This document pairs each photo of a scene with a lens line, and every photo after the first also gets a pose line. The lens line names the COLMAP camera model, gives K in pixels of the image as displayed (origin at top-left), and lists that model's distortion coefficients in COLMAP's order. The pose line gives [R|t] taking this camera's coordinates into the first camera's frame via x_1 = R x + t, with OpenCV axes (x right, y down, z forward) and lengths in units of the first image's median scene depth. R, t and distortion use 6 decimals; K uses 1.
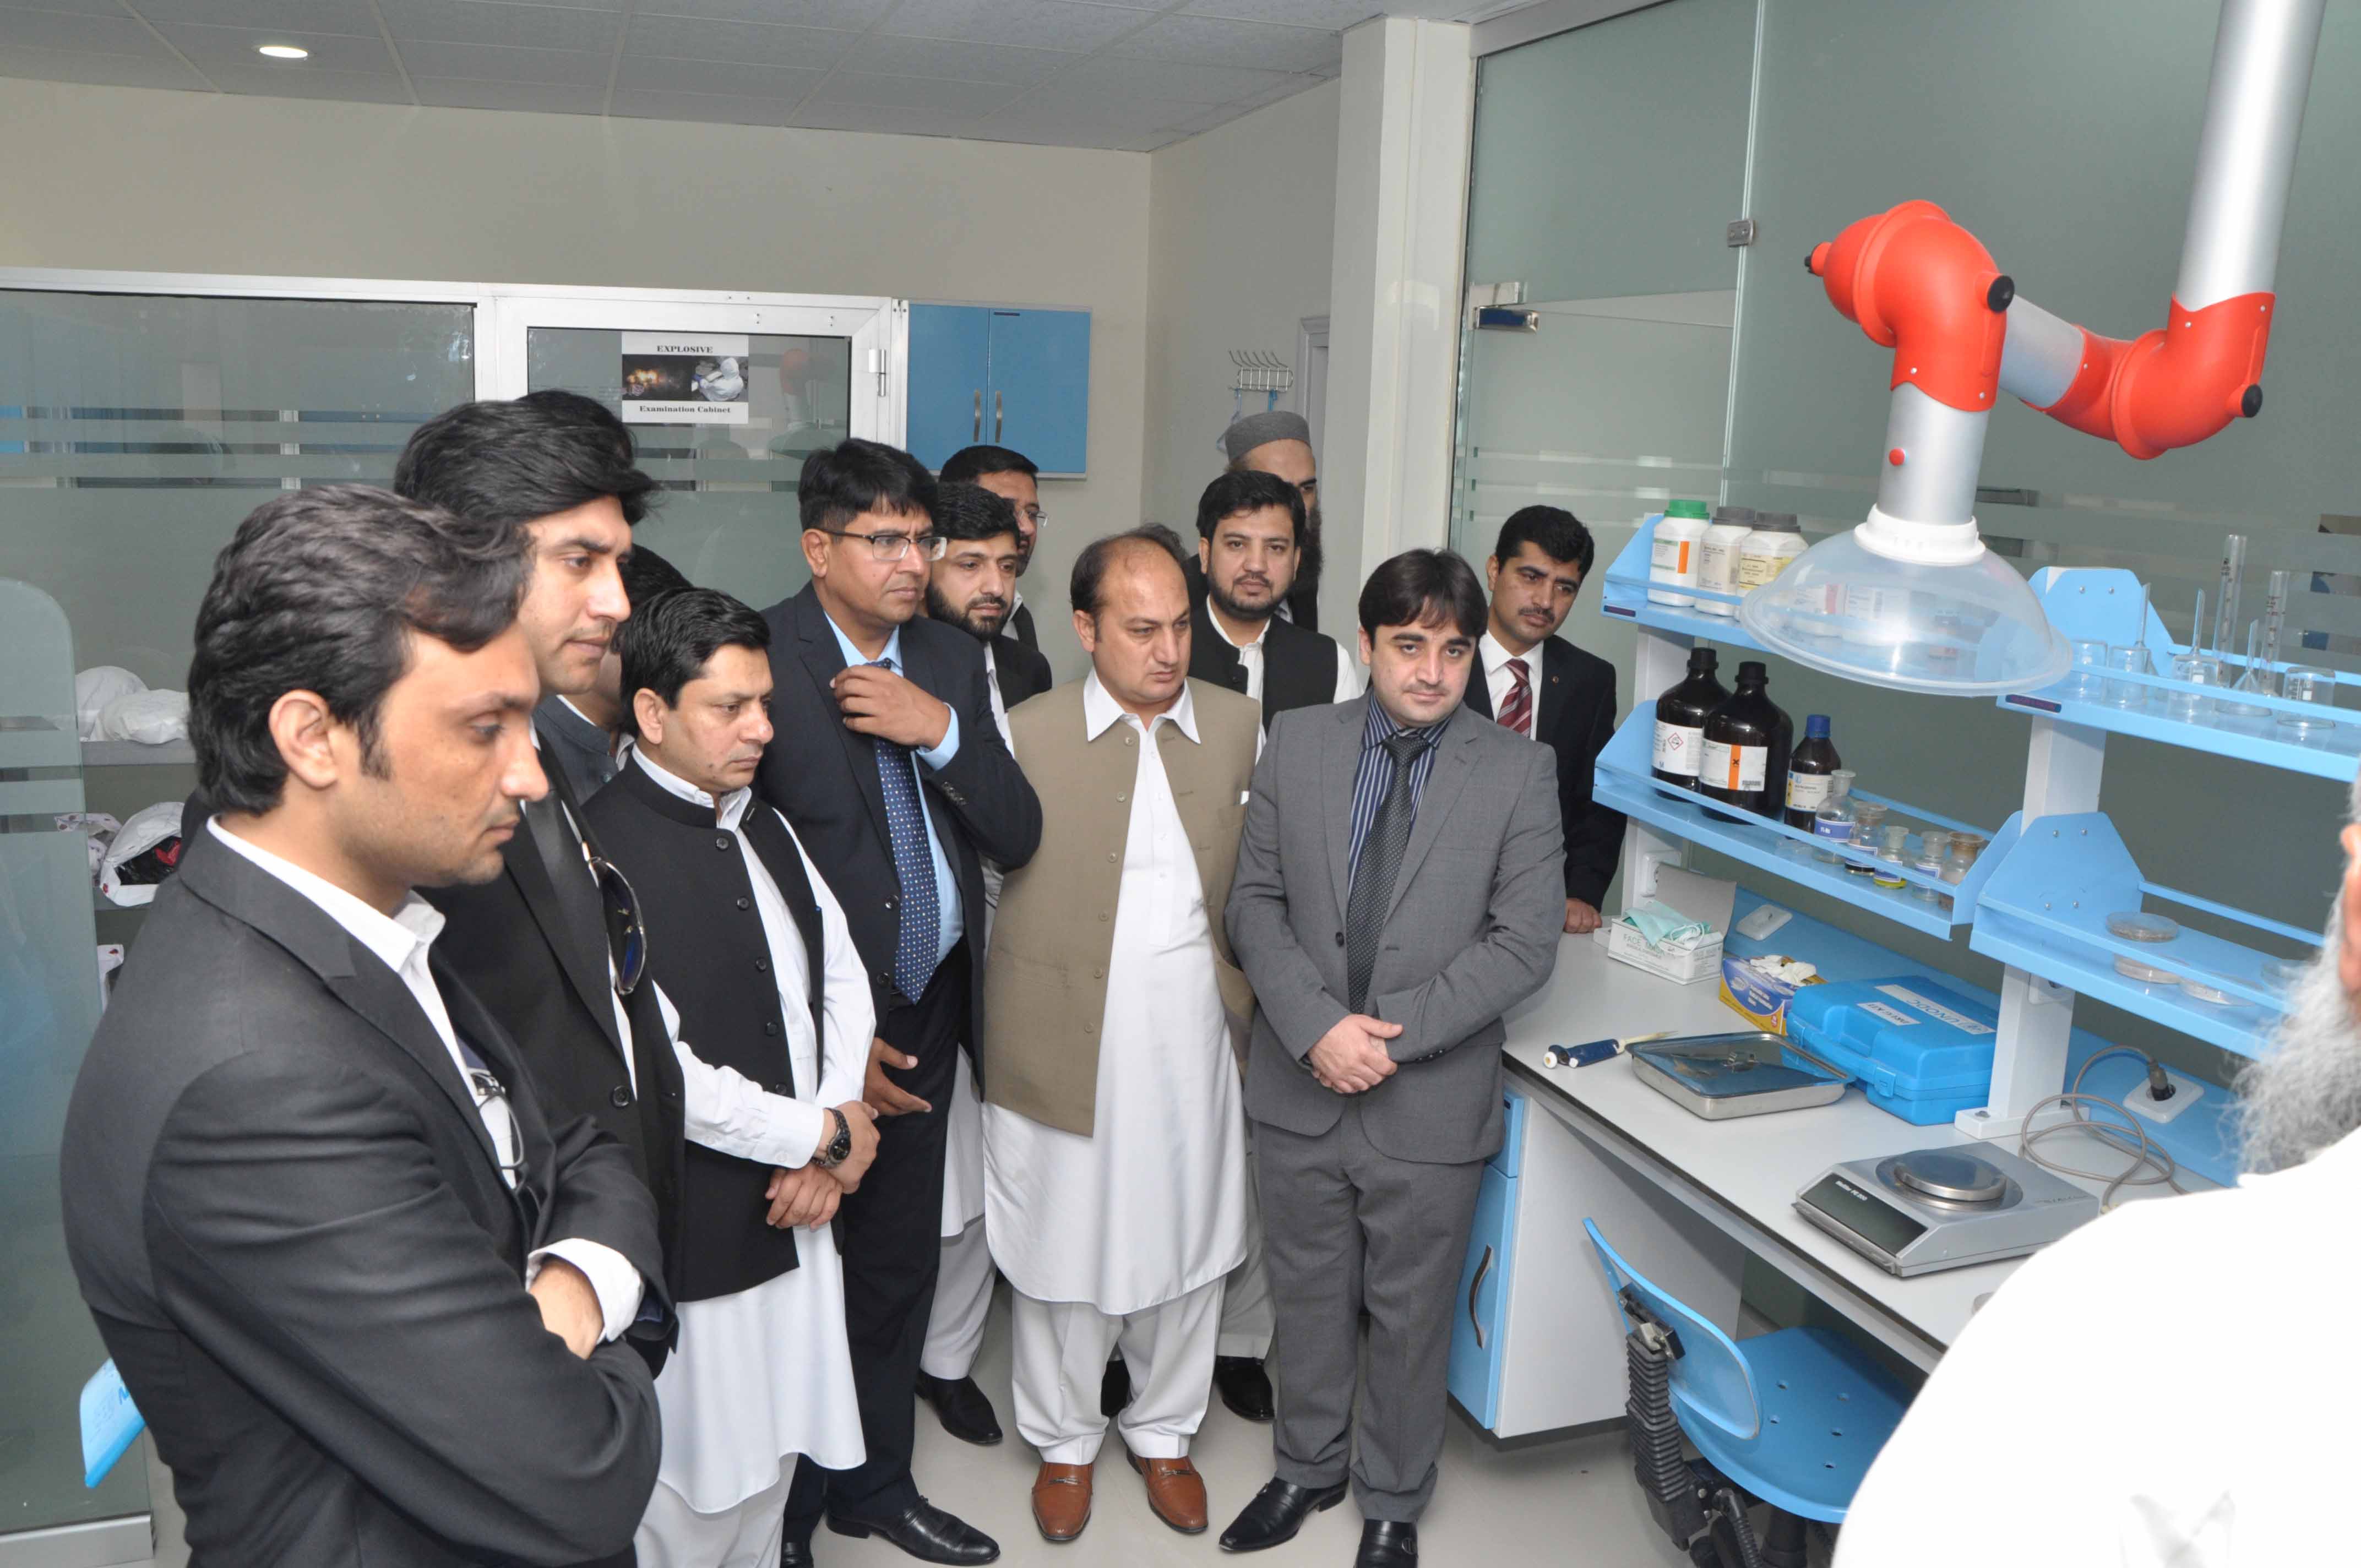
lens RADIAL K [[1844.5, 0, 1147.7], [0, 1844.5, 740.3], [0, 0, 1]] dist [-0.143293, 0.101255]
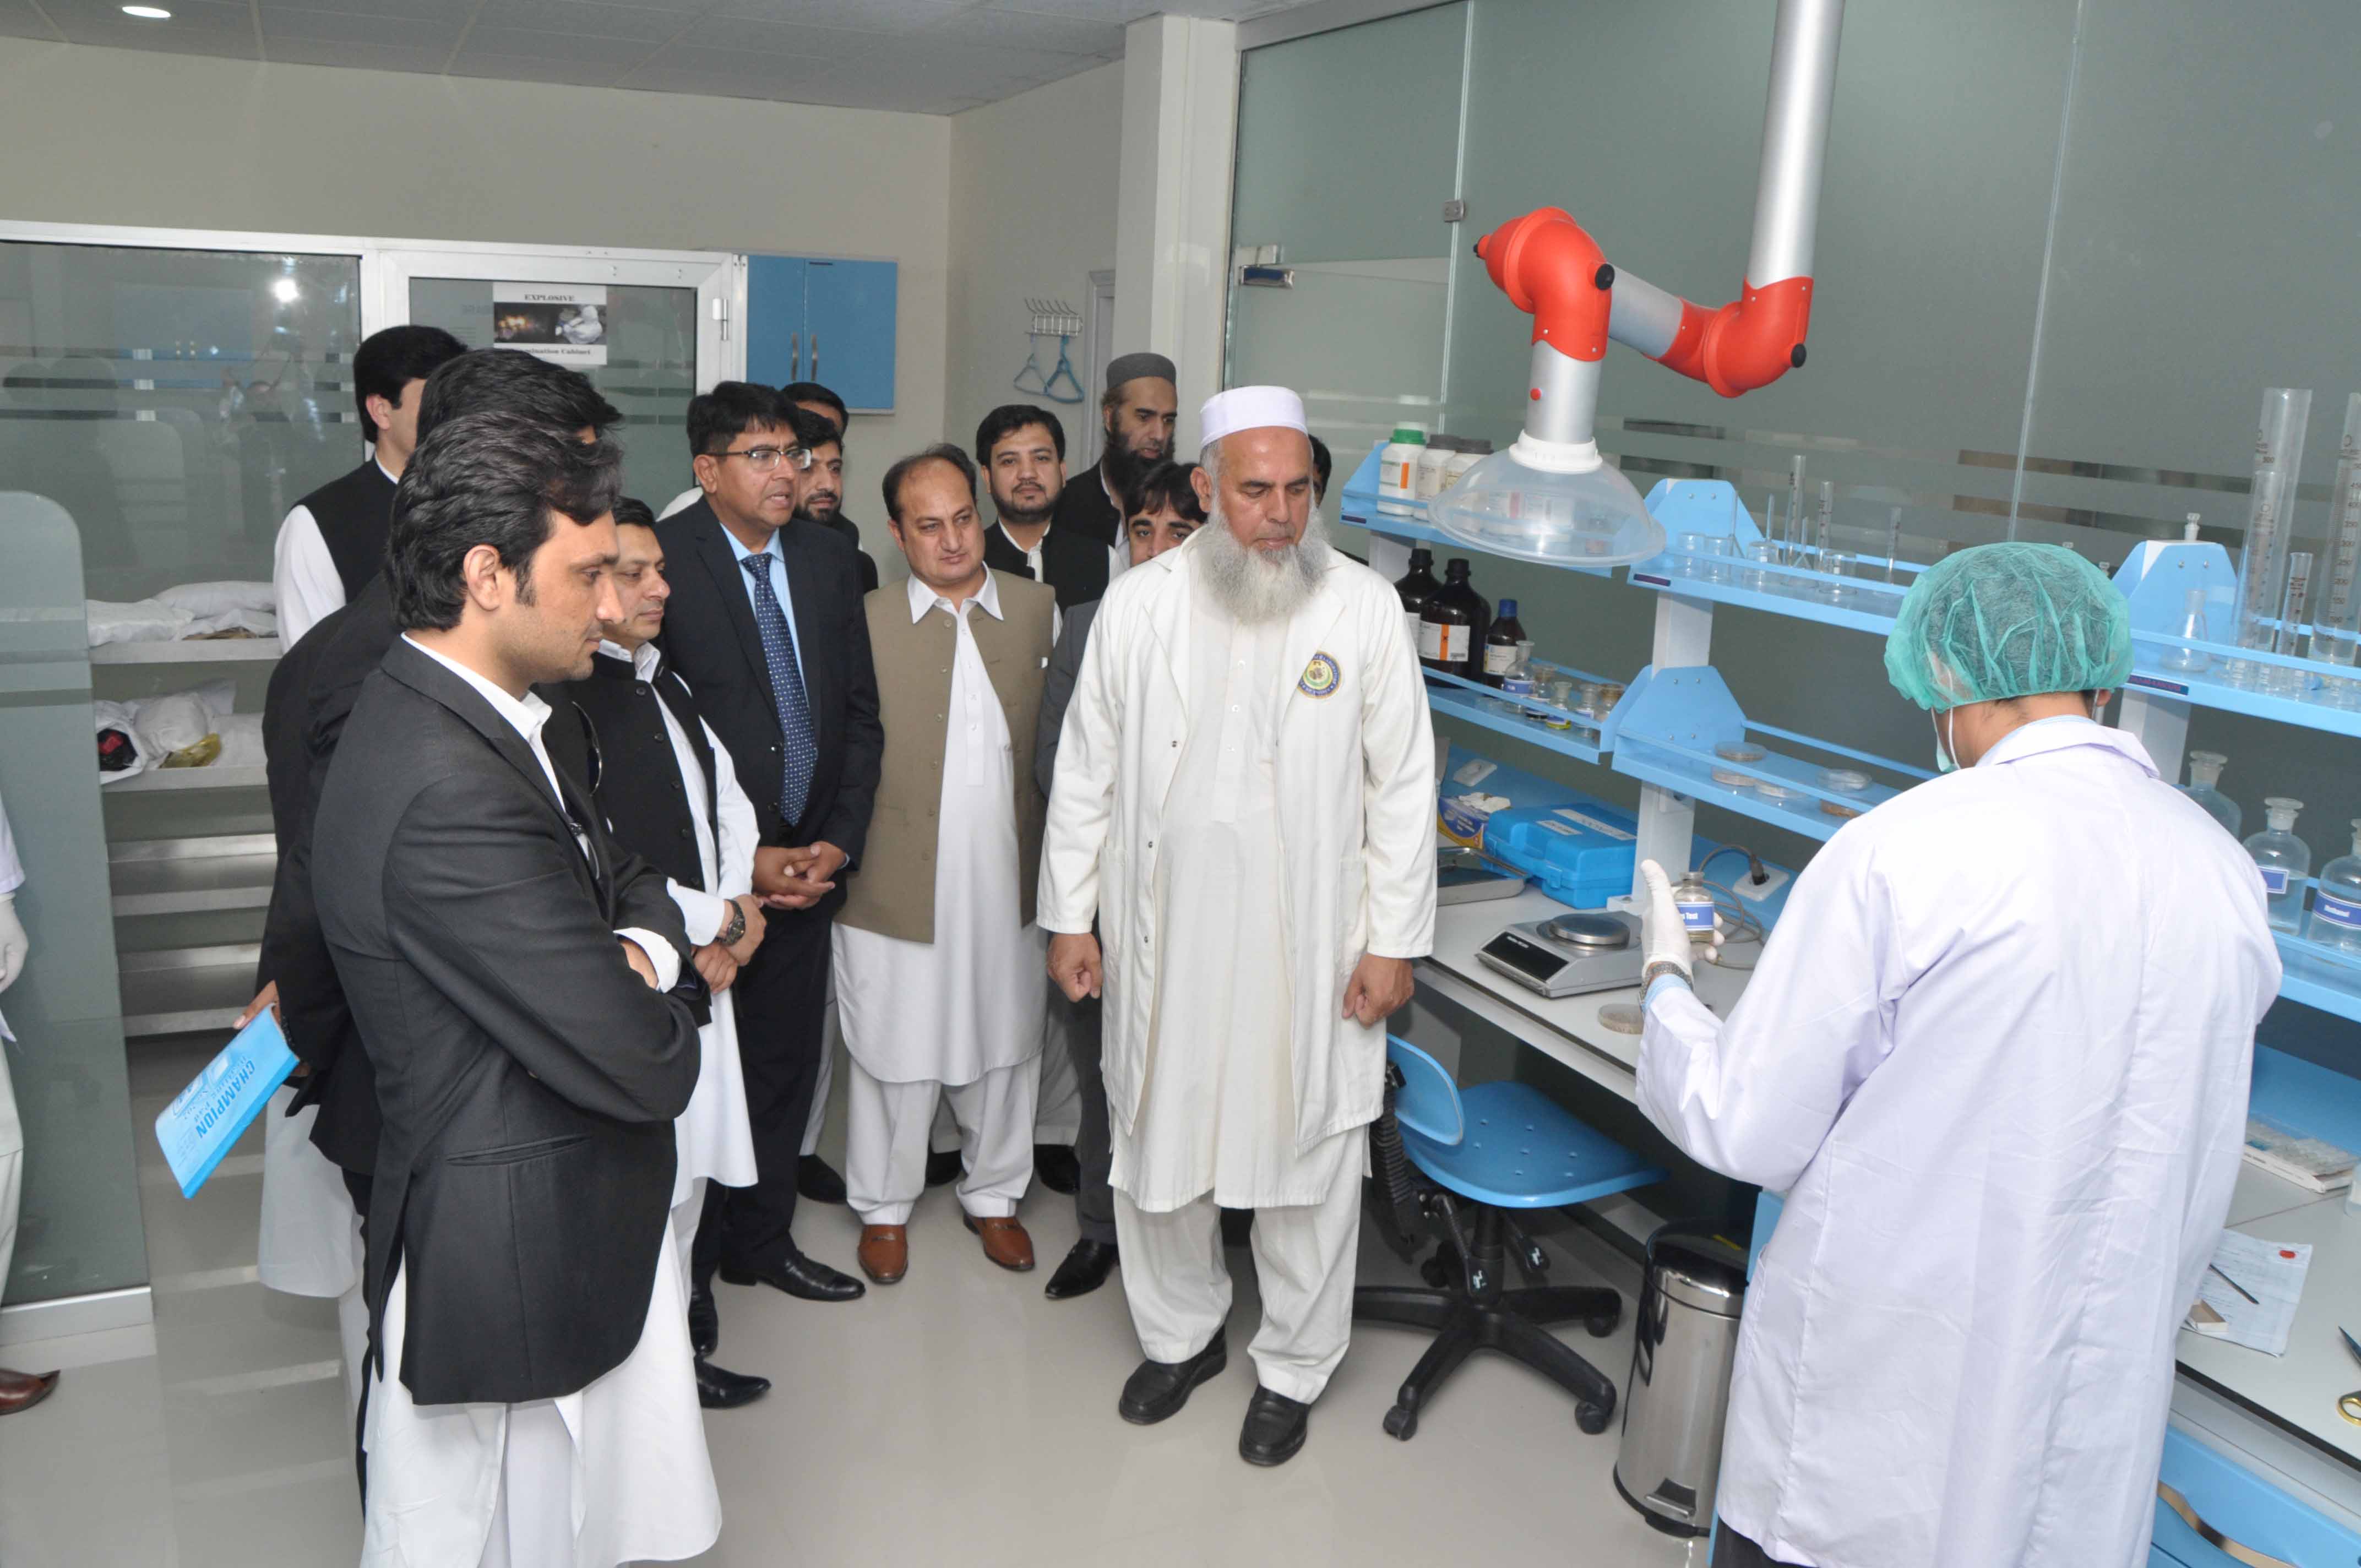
lens RADIAL K [[1844.5, 0, 1147.7], [0, 1844.5, 740.3], [0, 0, 1]] dist [-0.143293, 0.101255]
pose [[0.993013, -0.015717, 0.116950, -0.030107], [0.011835, 0.999358, 0.033813, 0.037306], [-0.117407, -0.032192, 0.992562, -0.237594]]
